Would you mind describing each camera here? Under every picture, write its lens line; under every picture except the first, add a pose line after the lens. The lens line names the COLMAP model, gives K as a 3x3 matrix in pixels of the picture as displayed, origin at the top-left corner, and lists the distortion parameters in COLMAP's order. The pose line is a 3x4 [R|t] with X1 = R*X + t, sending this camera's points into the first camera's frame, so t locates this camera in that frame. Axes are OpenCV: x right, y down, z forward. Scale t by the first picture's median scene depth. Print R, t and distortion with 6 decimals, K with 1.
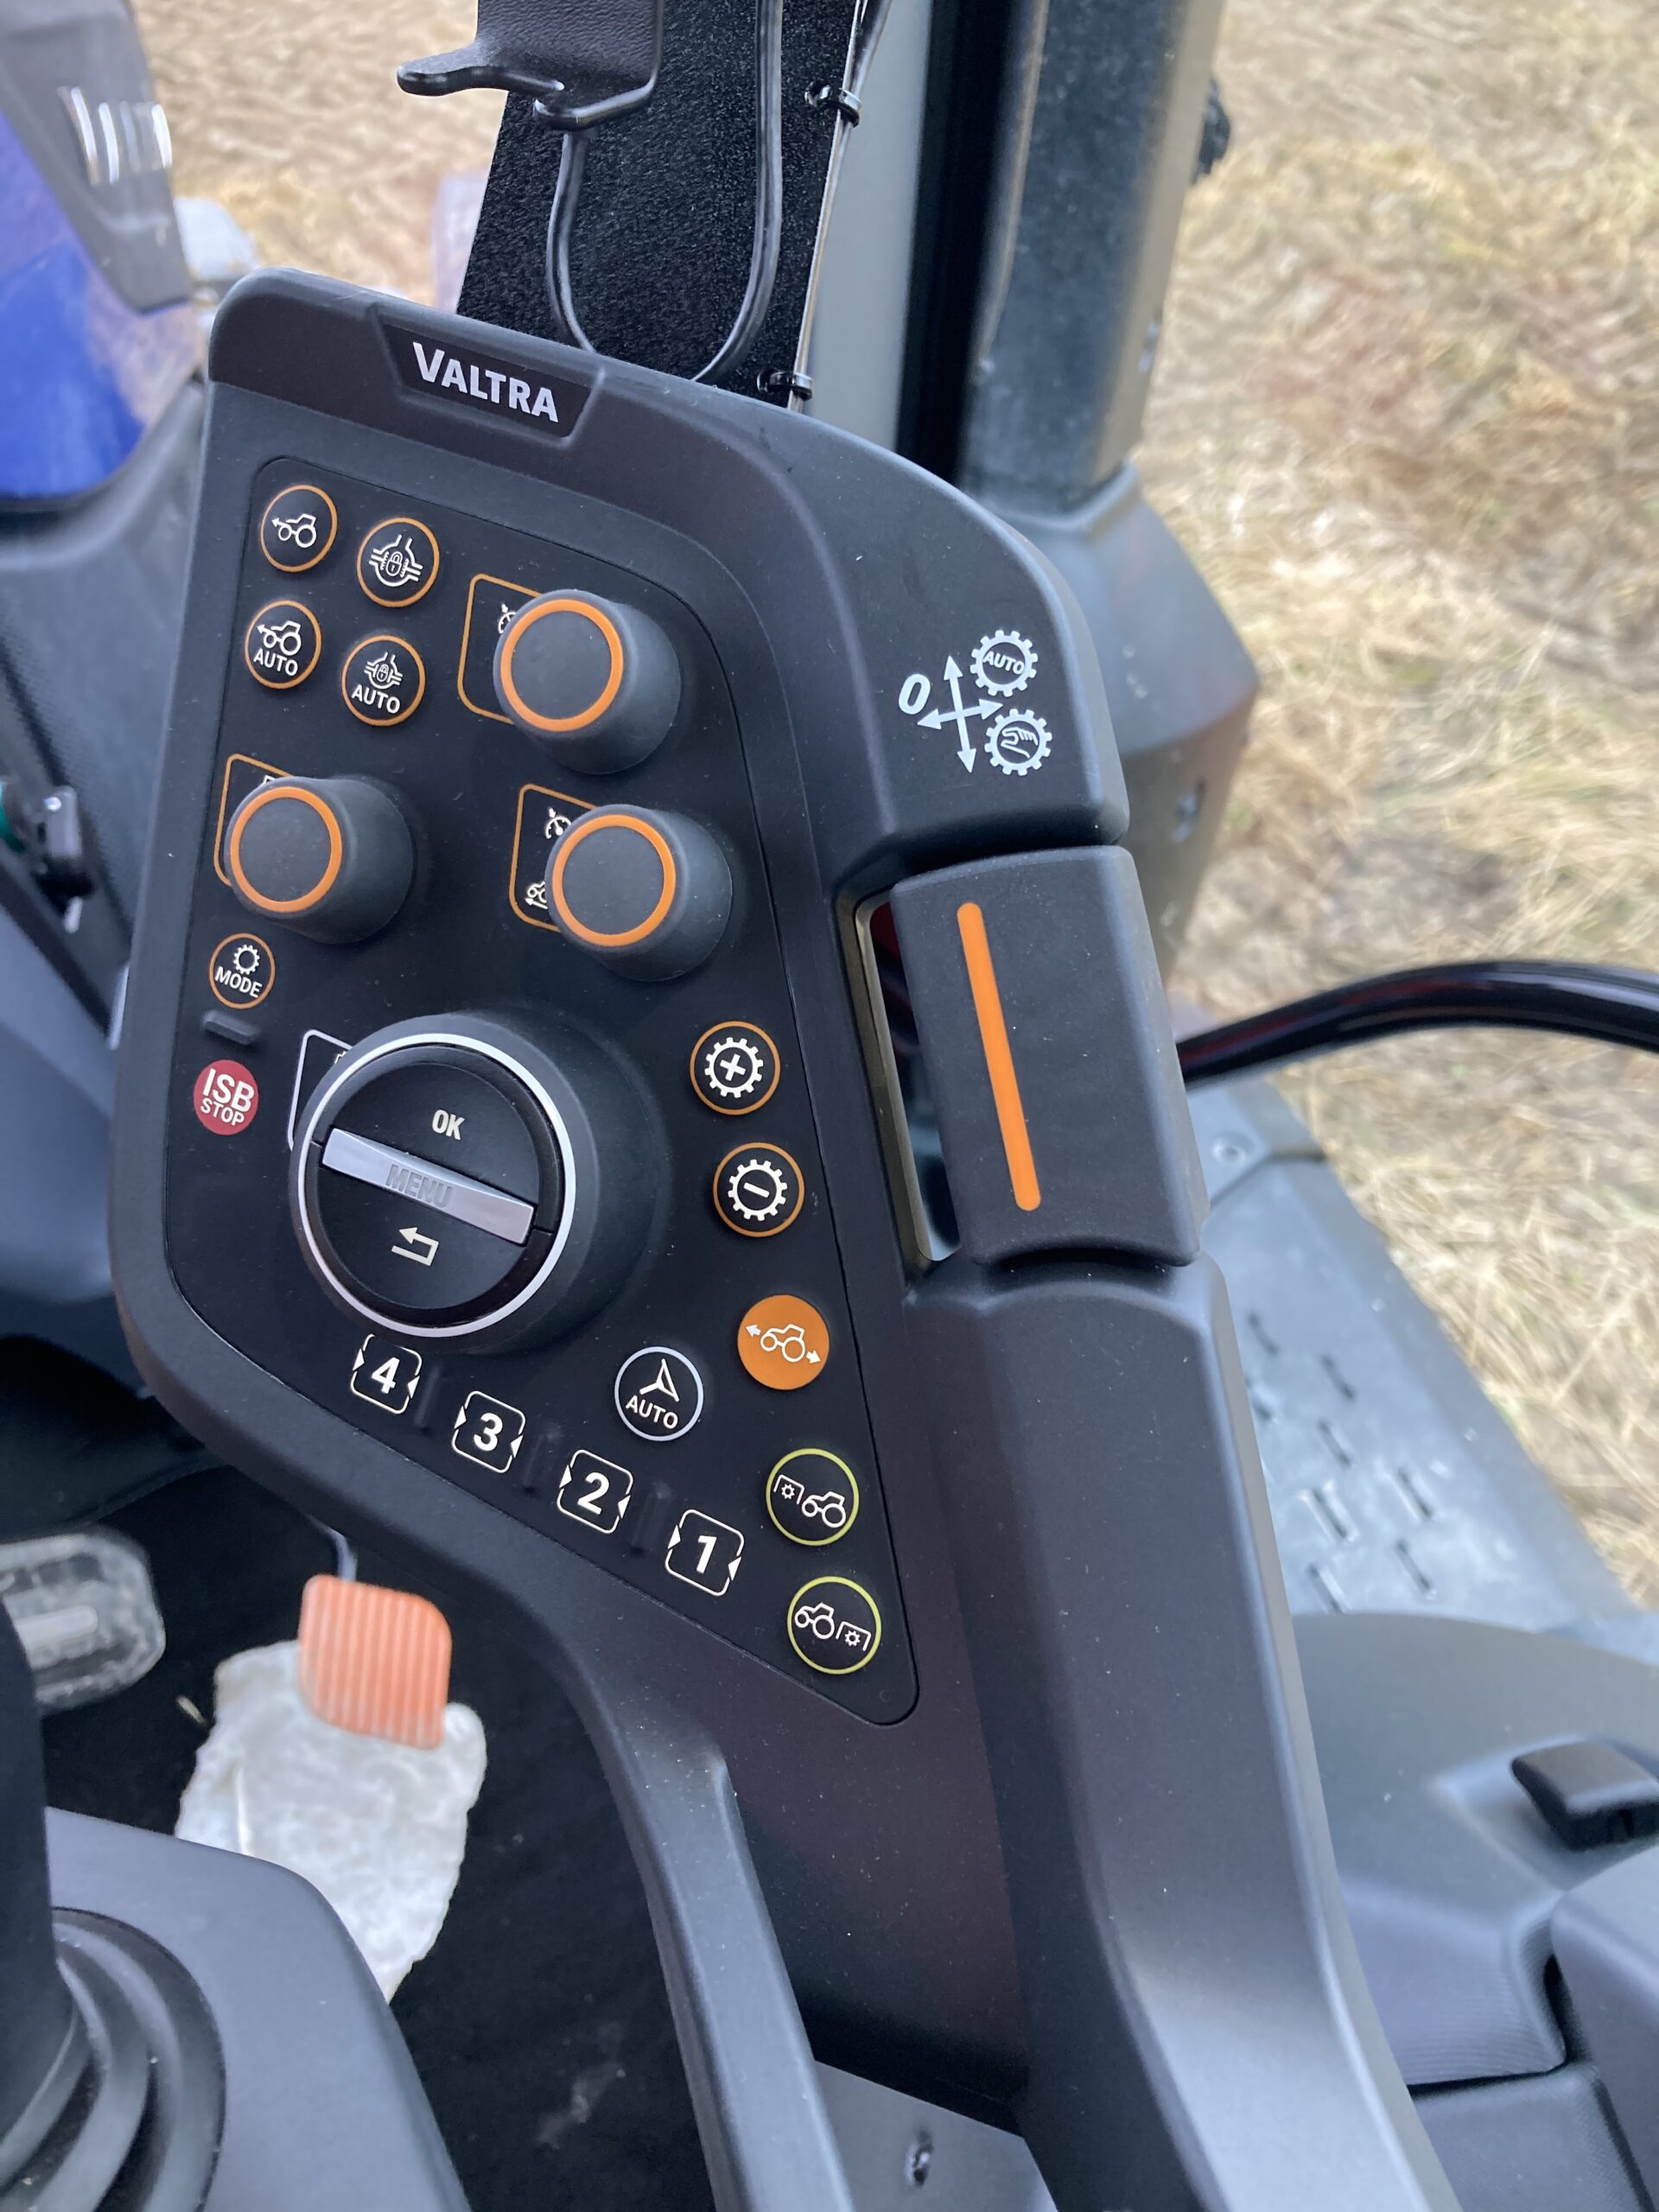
lens RADIAL K [[1832.1, 0, 839.3], [0, 1832.1, 1090.6], [0, 0, 1]] dist [0.032944, -0.078916]
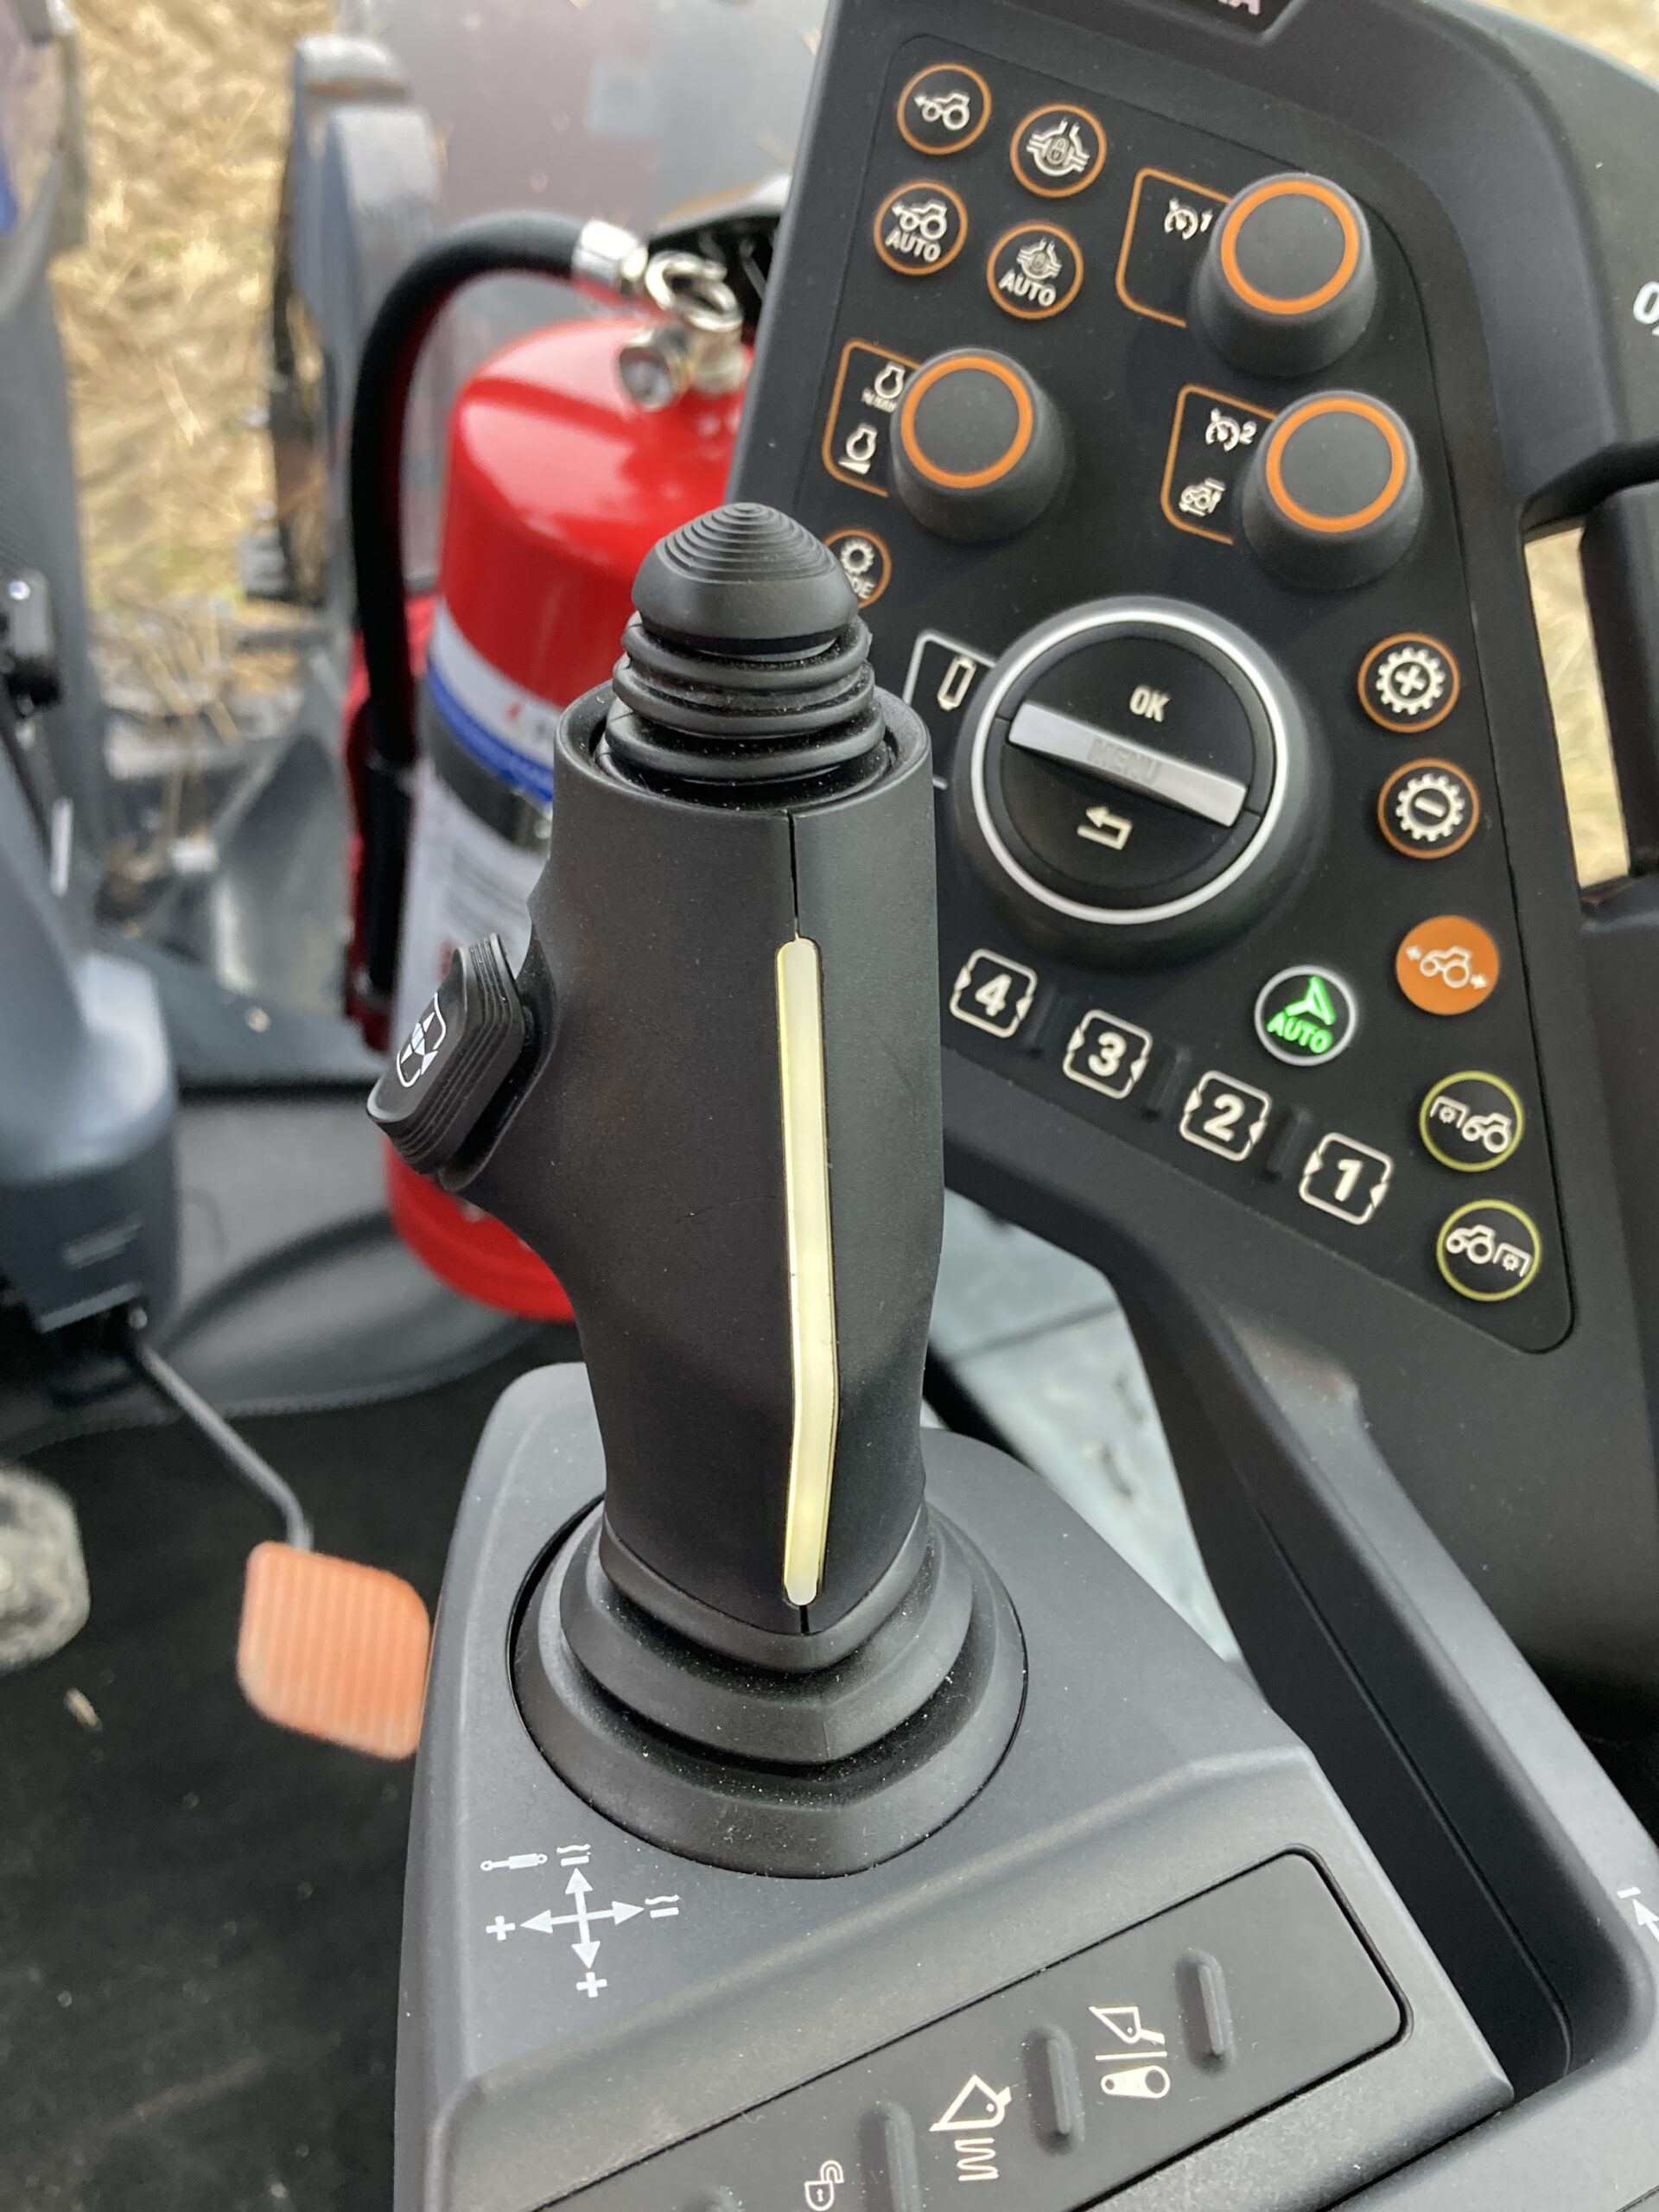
lens RADIAL K [[2292.3, 0, 817.0], [0, 2292.3, 1127.9], [0, 0, 1]] dist [-0.009544, 0.000000]
pose [[0.996270, 0.063928, 0.057964, -0.423673], [-0.063886, 0.997954, -0.002579, 0.245144], [-0.058011, -0.001134, 0.998315, -0.194798]]
